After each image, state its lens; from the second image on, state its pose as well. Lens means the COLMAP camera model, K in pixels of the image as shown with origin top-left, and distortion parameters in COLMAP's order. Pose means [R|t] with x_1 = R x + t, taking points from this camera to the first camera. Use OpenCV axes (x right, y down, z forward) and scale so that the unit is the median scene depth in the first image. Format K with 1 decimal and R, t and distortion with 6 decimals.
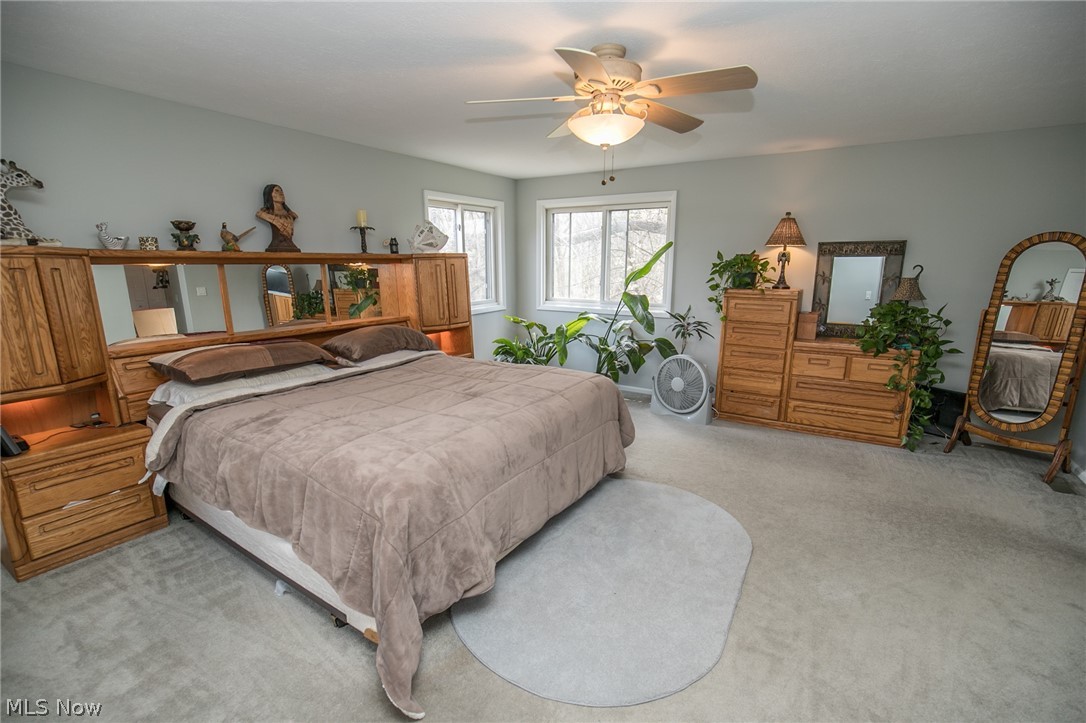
lens RADIAL K [[491.7, 0, 545.2], [0, 491.7, 367.5], [0, 0, 1]] dist [-0.004894, 0.003023]
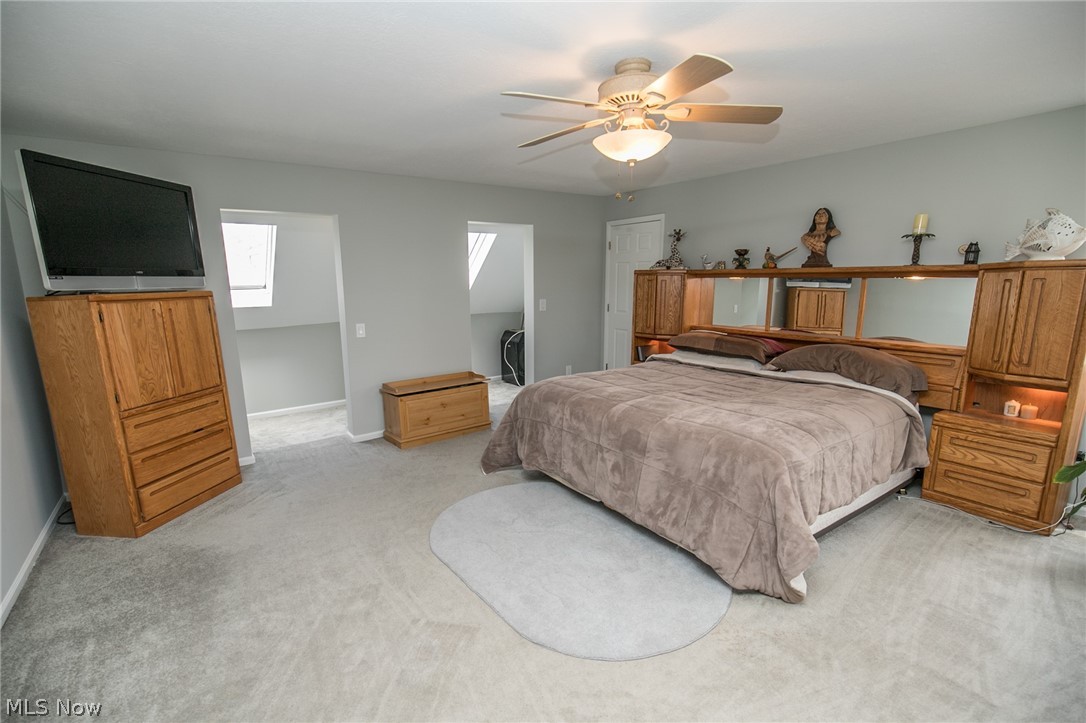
lens RADIAL K [[491.7, 0, 543.1], [0, 491.7, 365.7], [0, 0, 1]] dist [-0.004894, 0.003023]
pose [[-0.366981, 0.192099, -0.910177, 0.681563], [-0.165623, 0.949319, 0.267138, -0.189150], [0.915365, 0.248781, -0.316566, 0.730813]]
